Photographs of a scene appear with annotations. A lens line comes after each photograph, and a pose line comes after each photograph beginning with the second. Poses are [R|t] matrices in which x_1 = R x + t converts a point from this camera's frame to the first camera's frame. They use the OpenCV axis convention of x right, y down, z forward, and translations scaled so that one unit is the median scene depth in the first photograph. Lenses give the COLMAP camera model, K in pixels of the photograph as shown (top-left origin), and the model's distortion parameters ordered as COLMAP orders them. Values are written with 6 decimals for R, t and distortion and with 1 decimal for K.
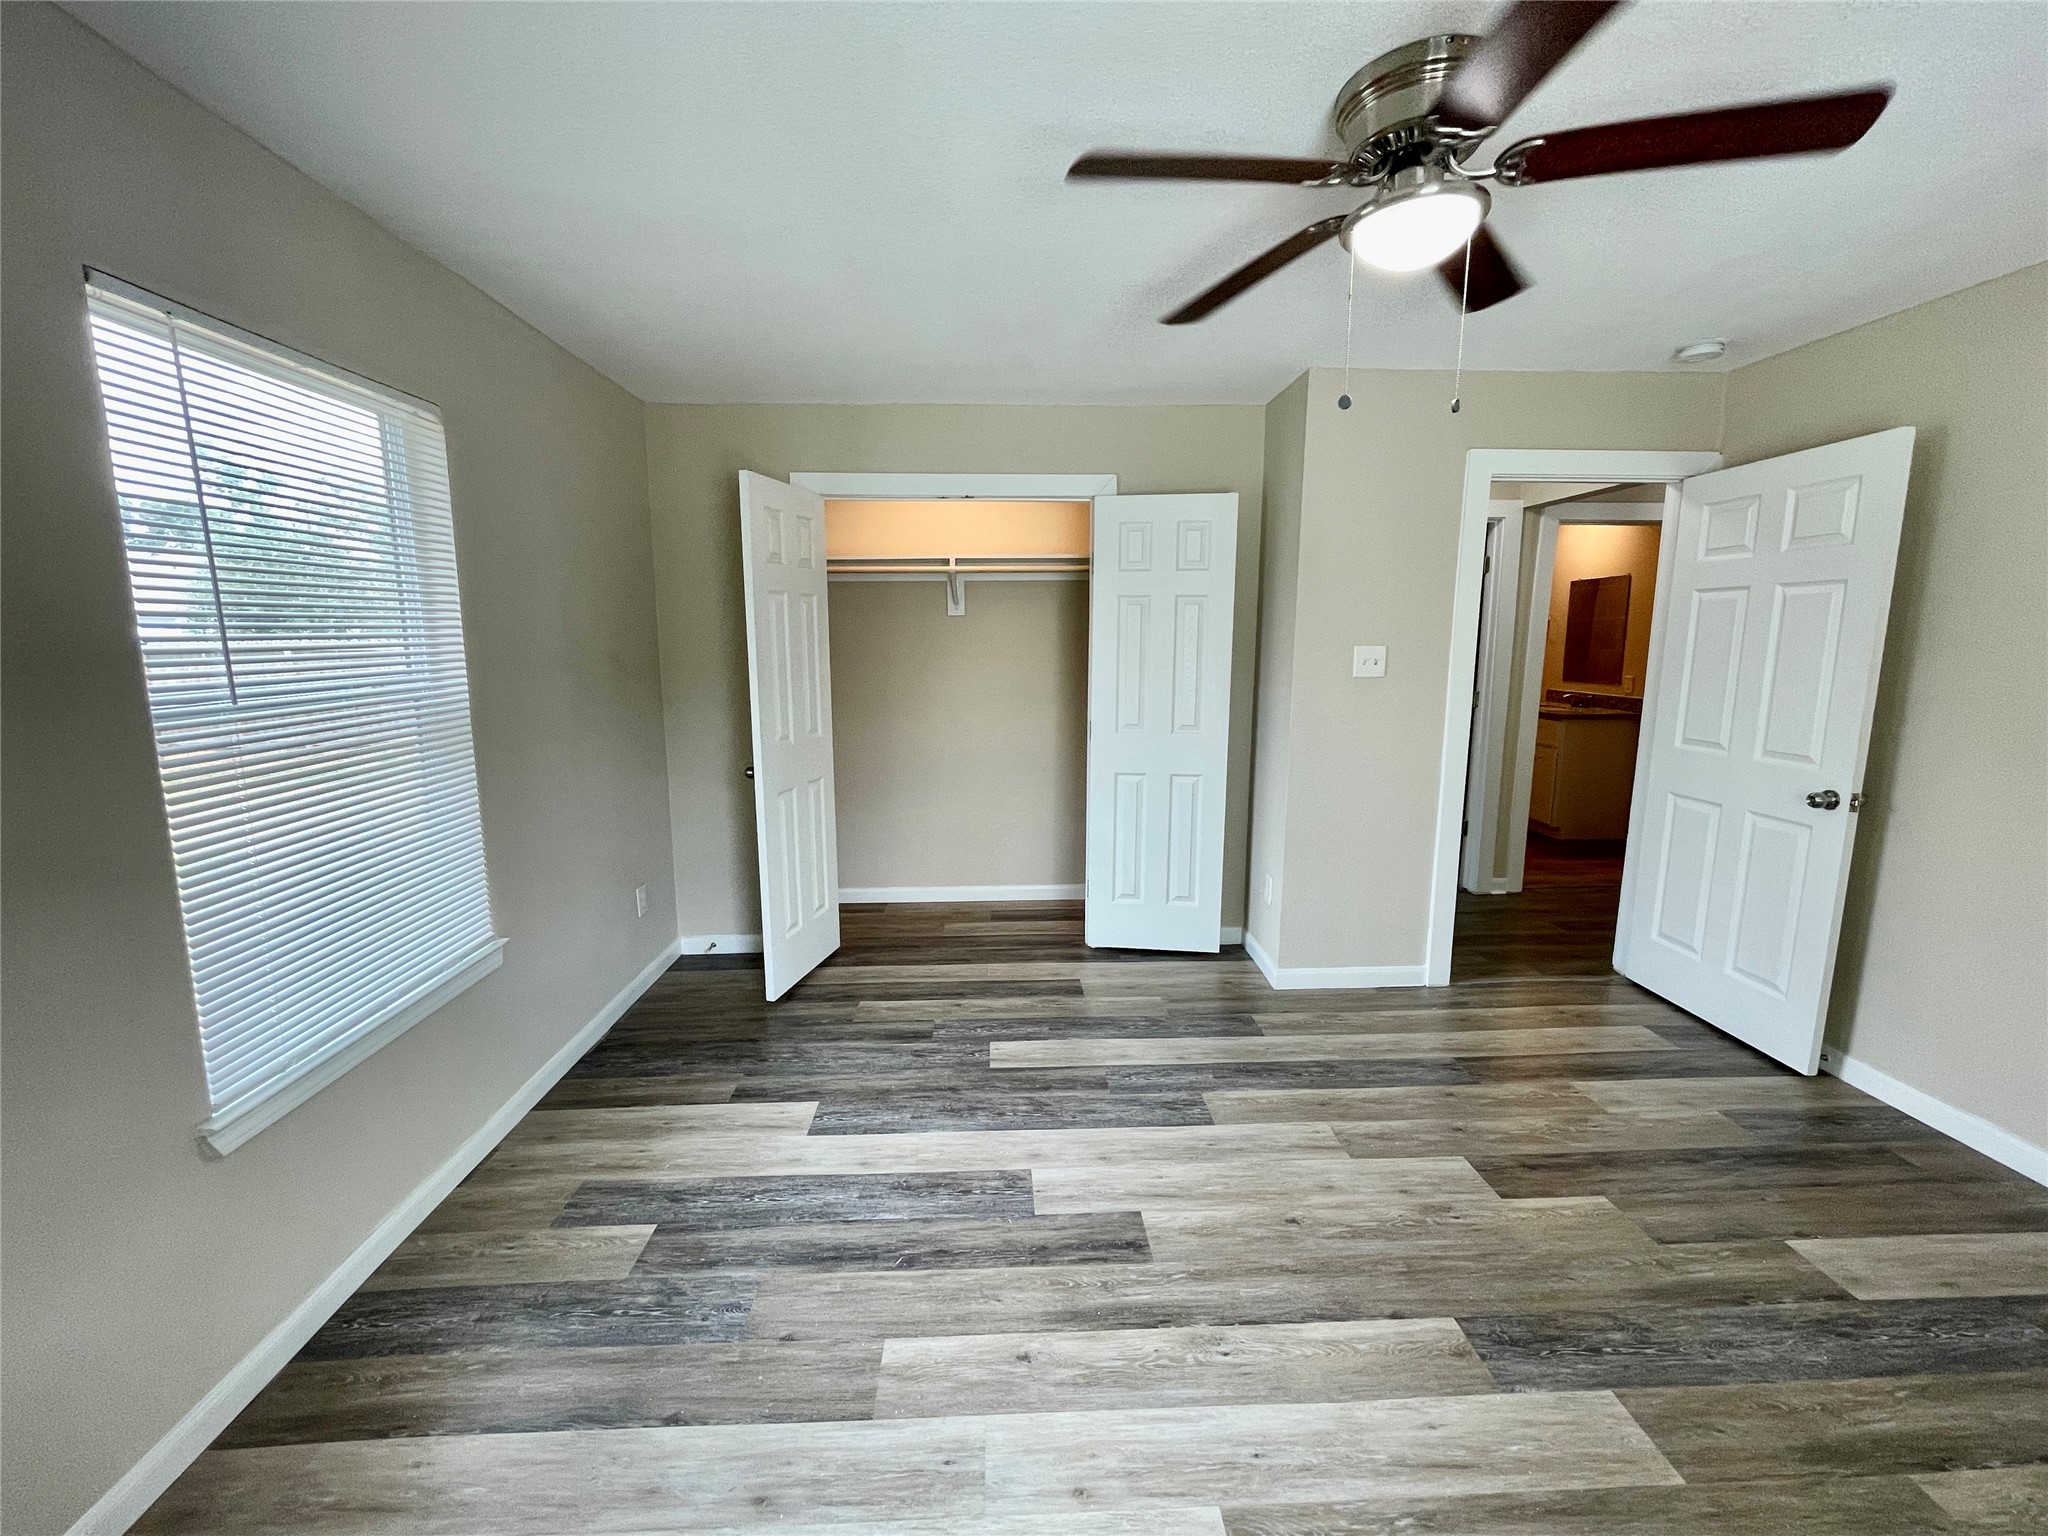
lens RADIAL K [[823.3, 0, 1024.0], [0, 823.3, 768.0], [0, 0, 1]] dist [-0.003470, -0.000037]
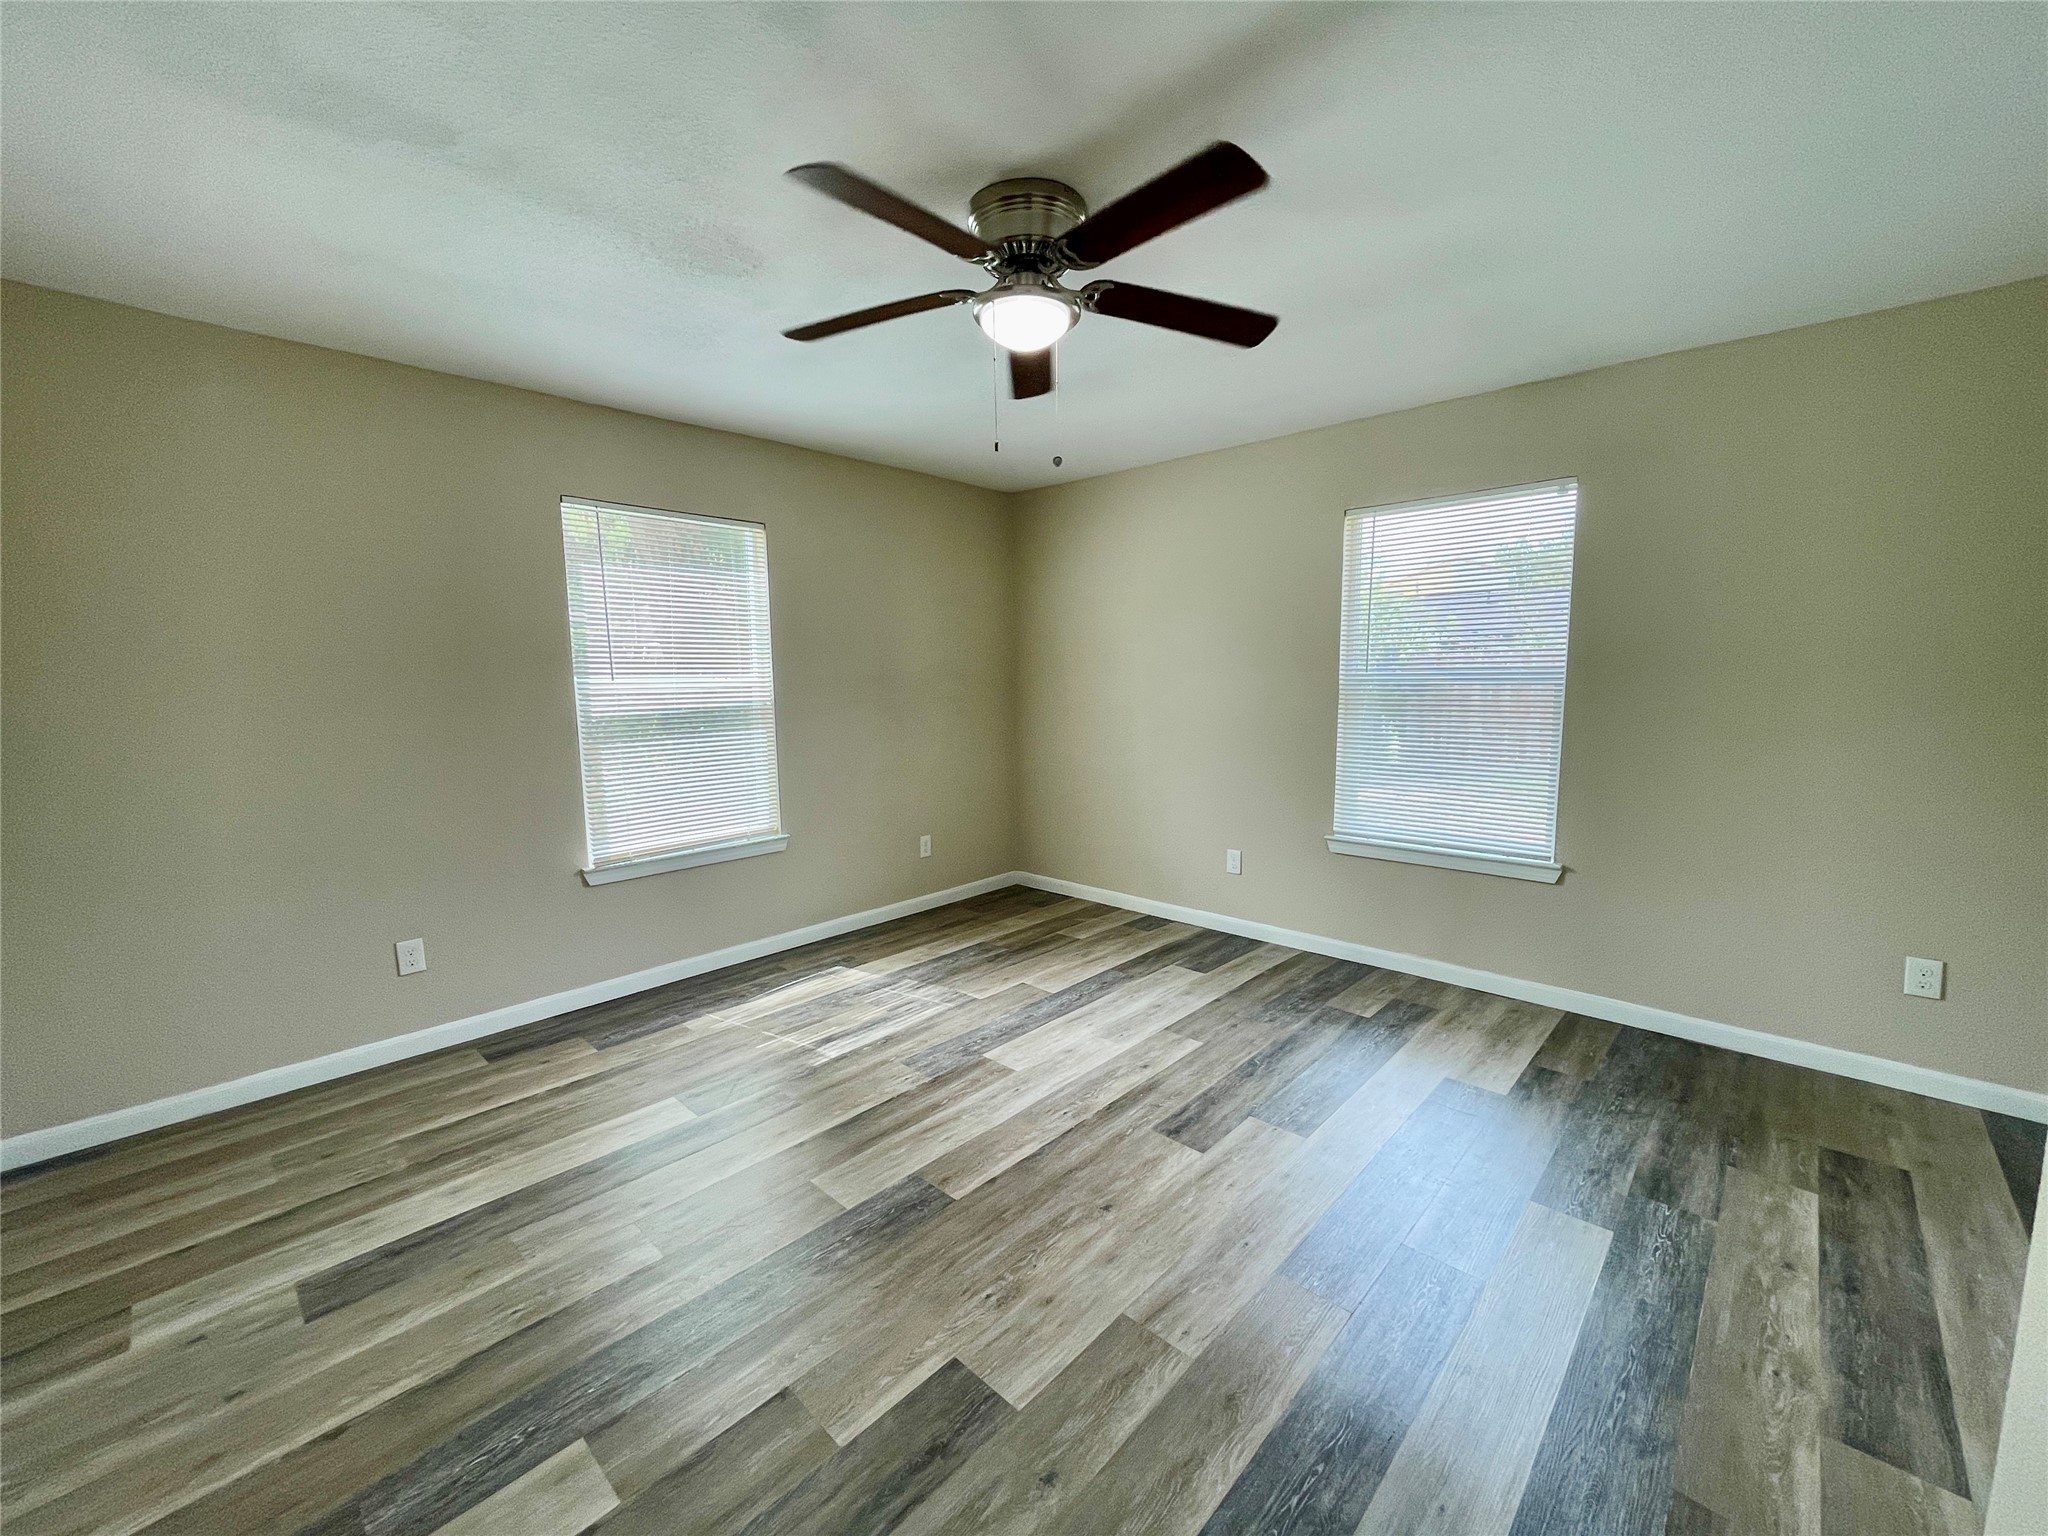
lens RADIAL K [[823.3, 0, 1024.0], [0, 823.3, 768.0], [0, 0, 1]] dist [-0.003470, -0.000037]
pose [[-0.712939, 0.099857, -0.694080, 1.126816], [-0.096231, 0.966511, 0.237898, -0.225125], [0.694592, 0.236399, -0.679454, 1.595296]]
